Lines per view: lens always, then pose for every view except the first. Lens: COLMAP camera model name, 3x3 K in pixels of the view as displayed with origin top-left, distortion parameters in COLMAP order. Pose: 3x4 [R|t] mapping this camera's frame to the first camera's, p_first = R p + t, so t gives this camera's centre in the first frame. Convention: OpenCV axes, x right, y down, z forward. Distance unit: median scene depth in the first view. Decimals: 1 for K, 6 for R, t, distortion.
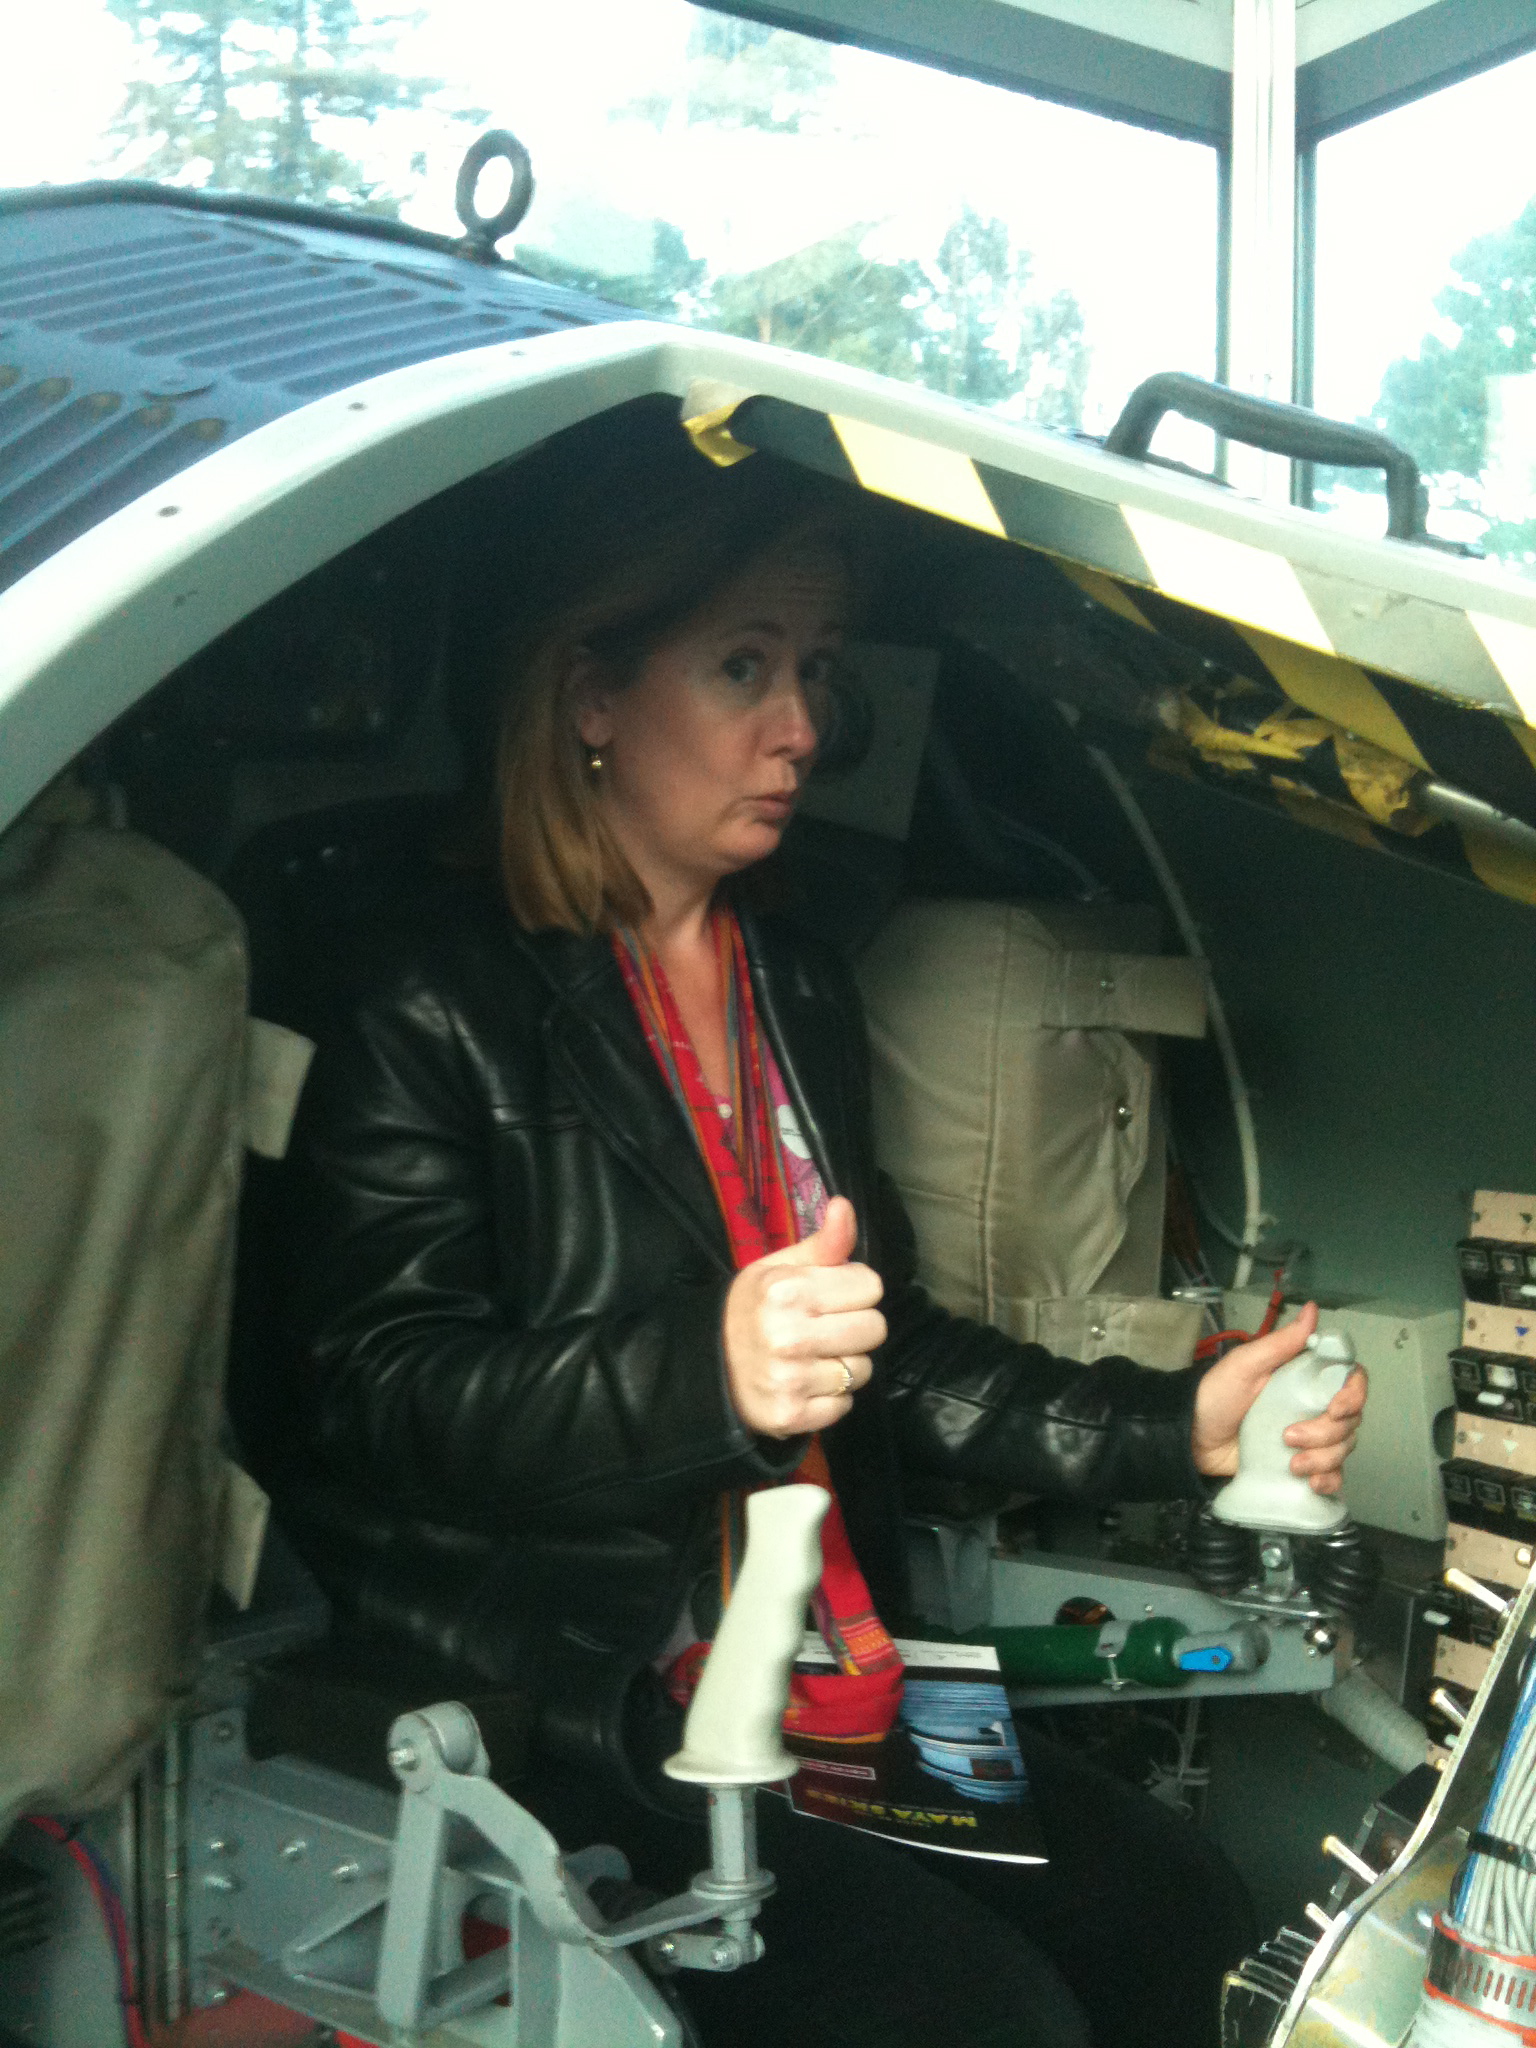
lens RADIAL K [[1701.6, 0, 767.8], [0, 1701.6, 997.0], [0, 0, 1]] dist [0.048806, -0.007248]
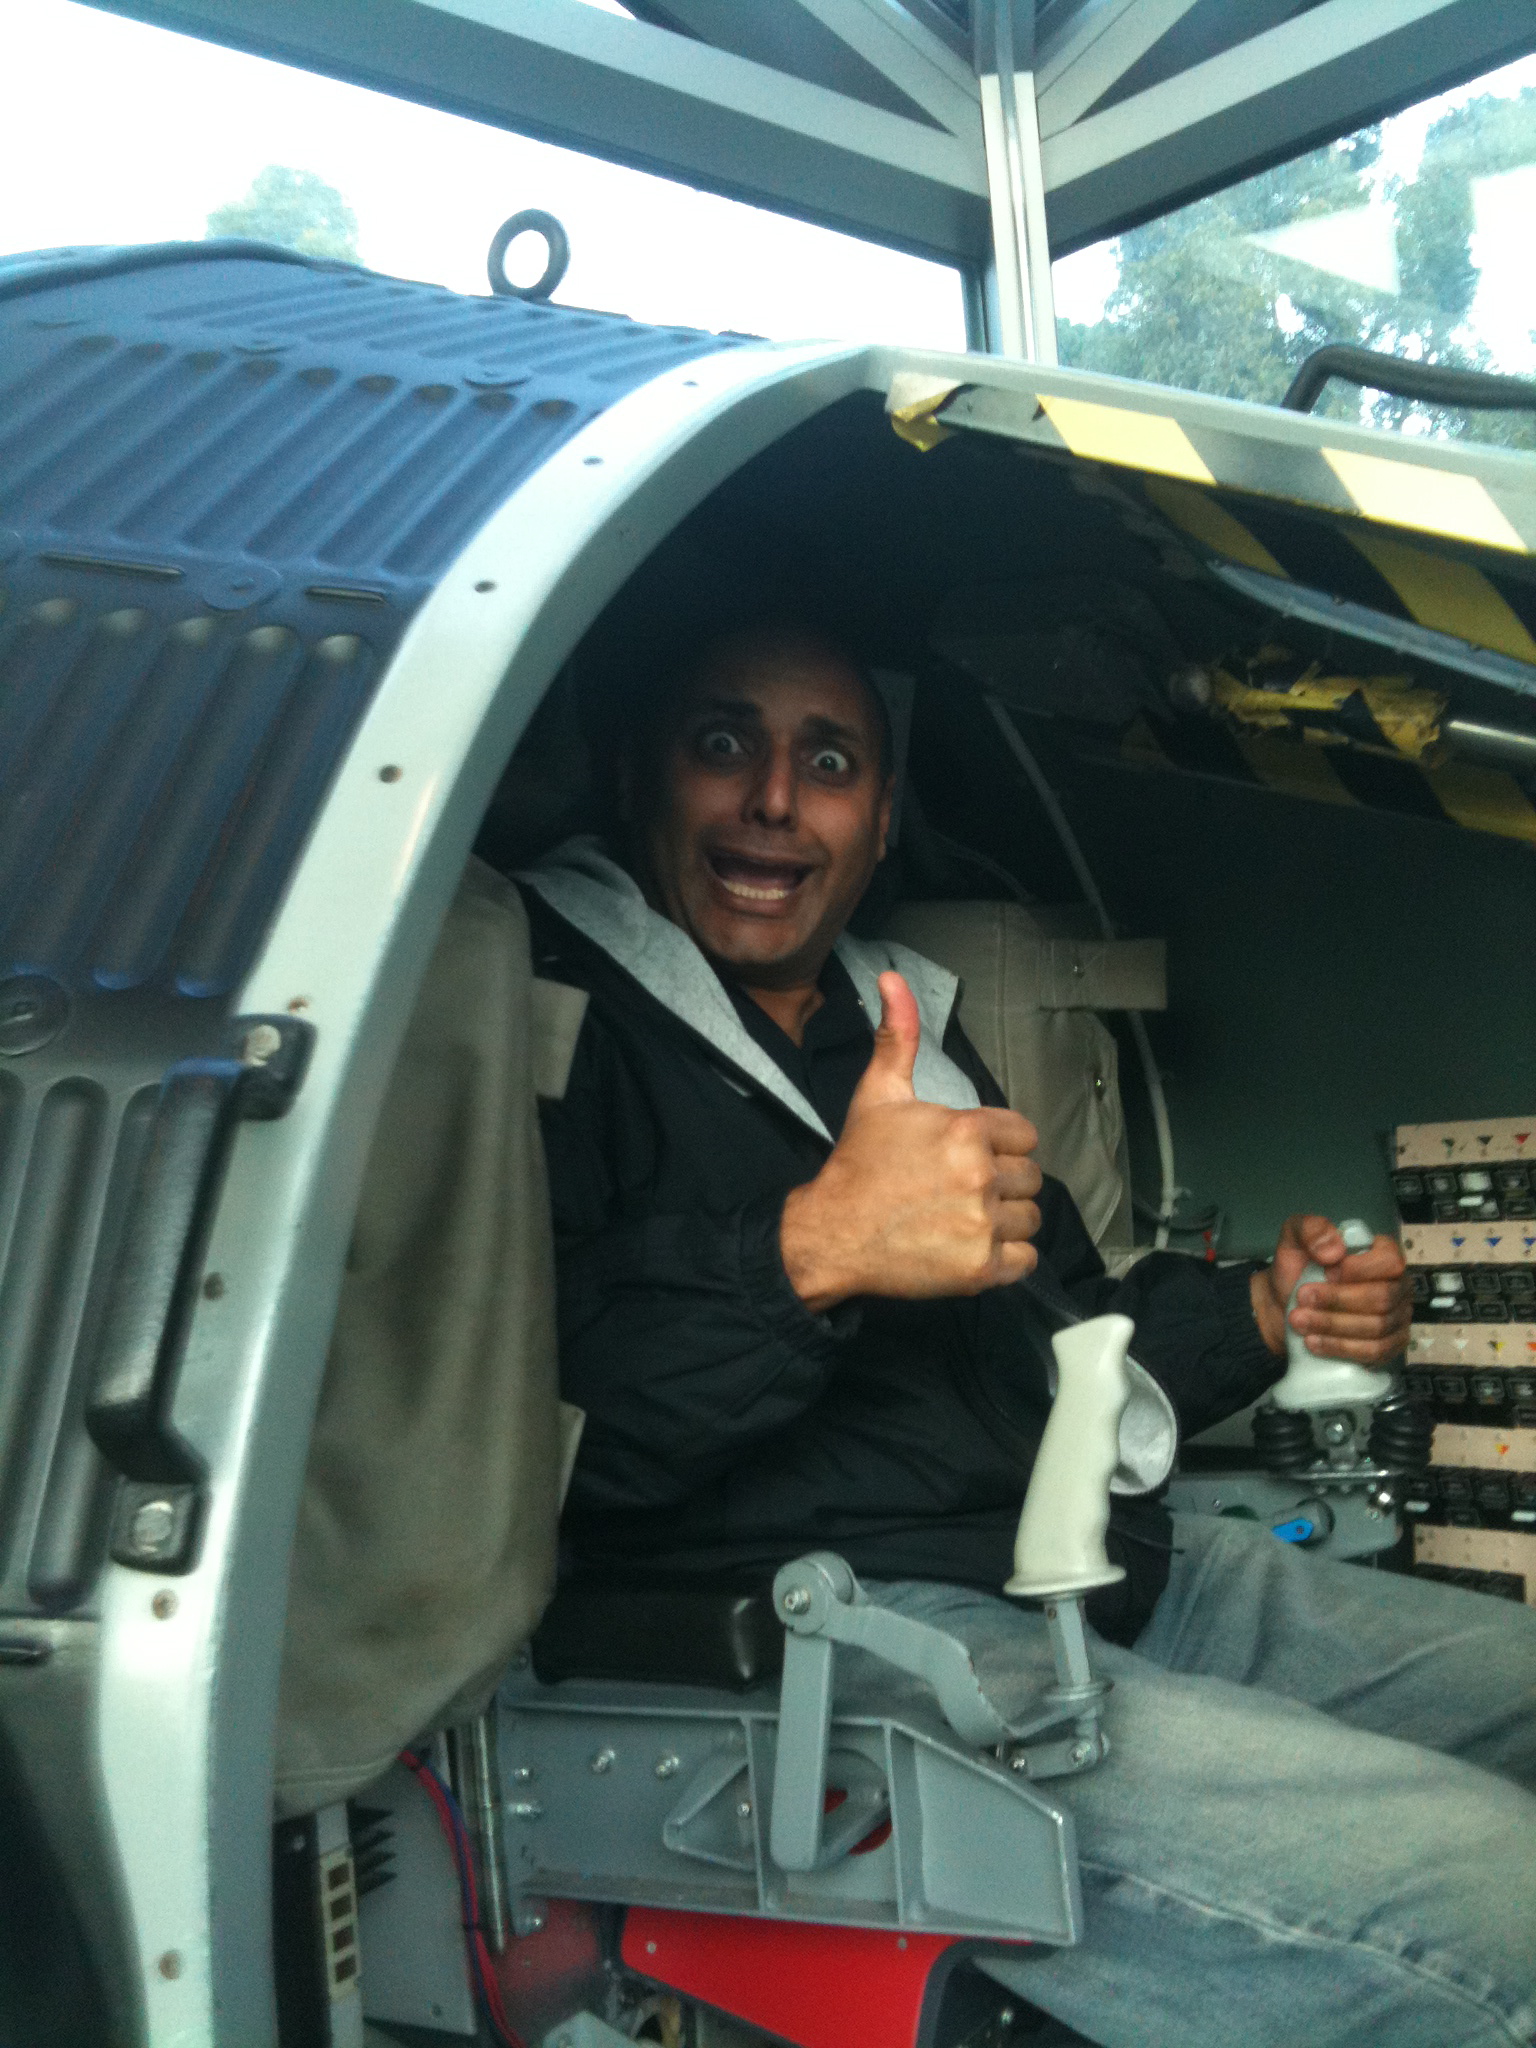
lens RADIAL K [[1663.0, 0, 768.0], [0, 1663.0, 1024.0], [0, 0, 1]] dist [-0.005050, 0.218359]
pose [[0.984128, -0.085353, 0.155586, -0.219185], [0.093097, 0.994720, -0.043176, 0.071982], [-0.151080, 0.056975, 0.986878, -0.041782]]
